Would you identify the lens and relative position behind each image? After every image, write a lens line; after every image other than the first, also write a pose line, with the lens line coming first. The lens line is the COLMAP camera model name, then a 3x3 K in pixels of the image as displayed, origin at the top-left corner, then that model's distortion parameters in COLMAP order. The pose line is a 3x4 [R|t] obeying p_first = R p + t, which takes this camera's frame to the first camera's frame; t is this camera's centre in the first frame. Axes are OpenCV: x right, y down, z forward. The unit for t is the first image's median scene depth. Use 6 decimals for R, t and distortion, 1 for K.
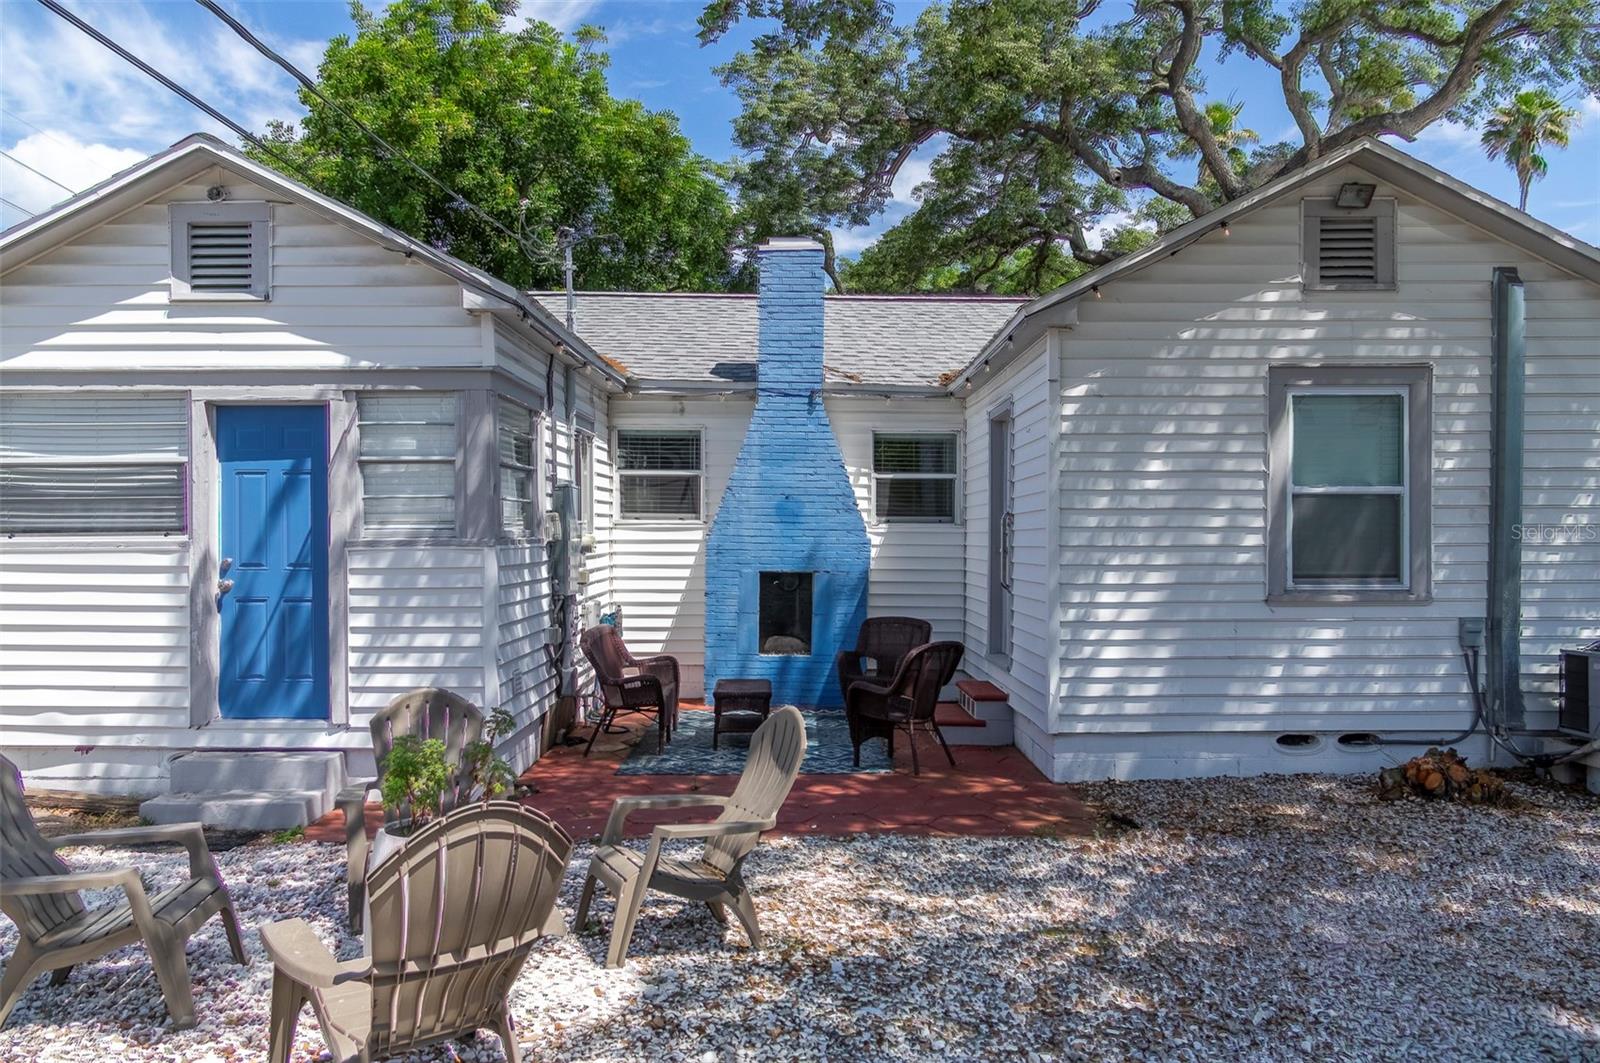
lens RADIAL K [[1112.9, 0, 805.1], [0, 1112.9, 565.6], [0, 0, 1]] dist [-0.004507, 0.000732]
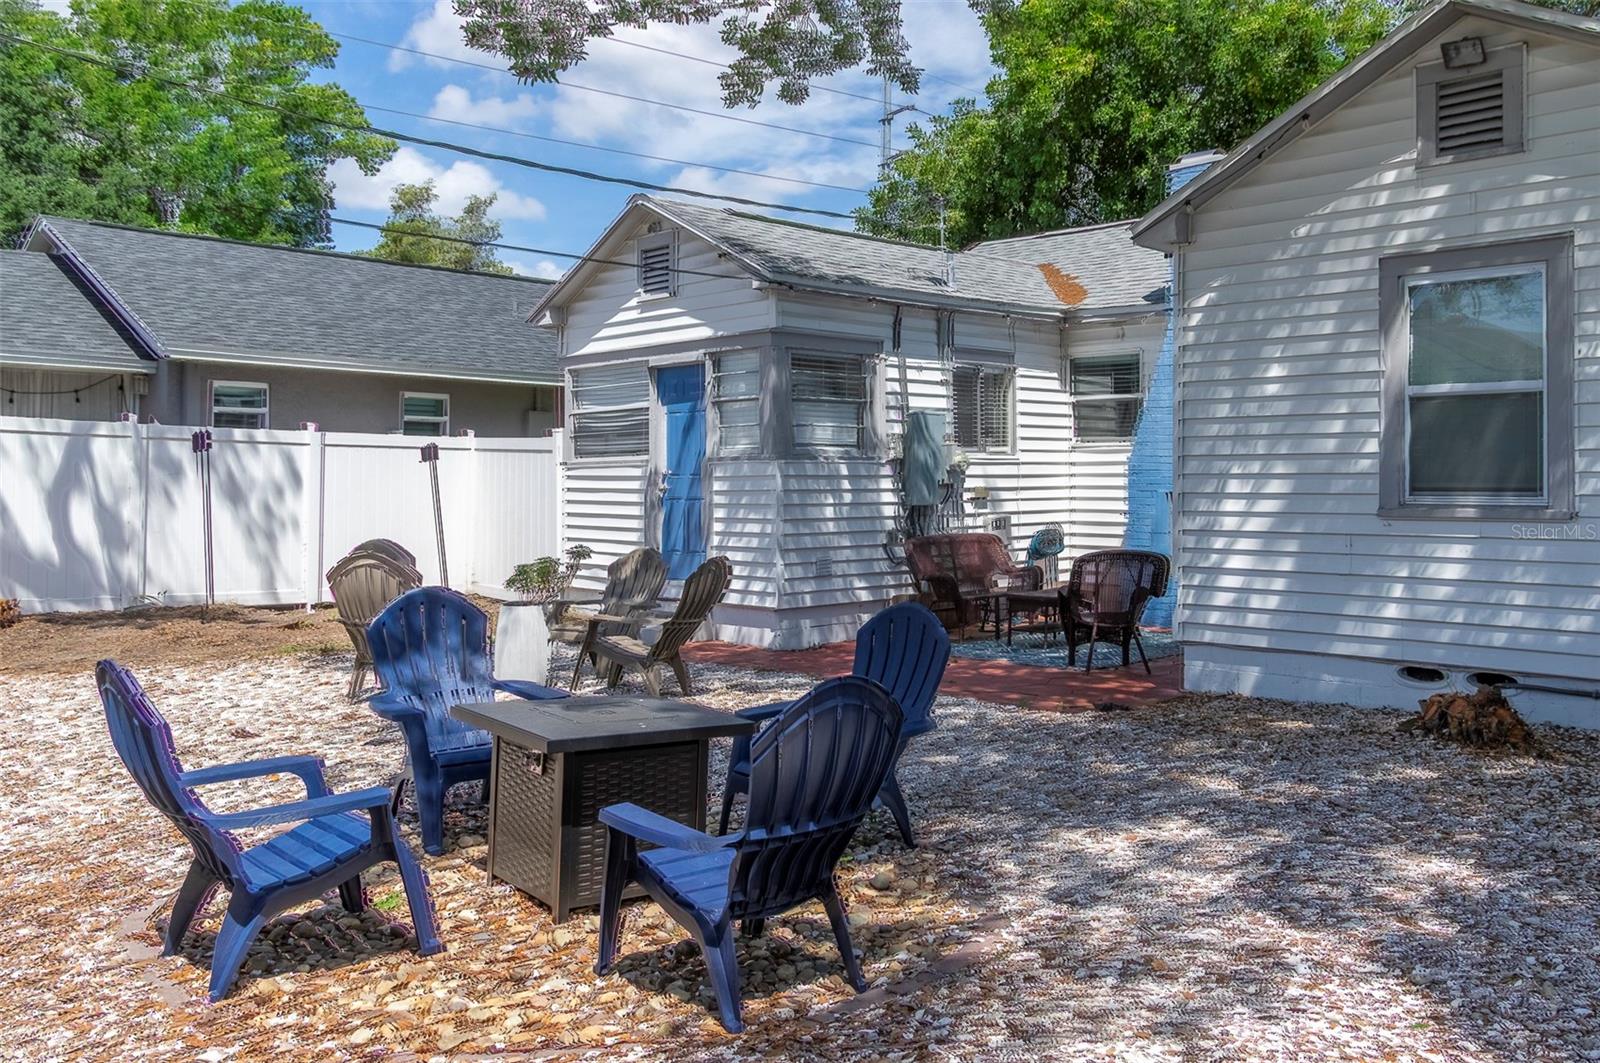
lens RADIAL K [[1438.5, 0, 798.9], [0, 1438.5, 565.9], [0, 0, 1]] dist [-0.085934, 0.006306]
pose [[0.653178, 0.043005, -0.755982, 0.989805], [-0.021972, 0.999042, 0.037847, 0.041737], [0.756885, -0.008110, 0.653497, -0.121076]]
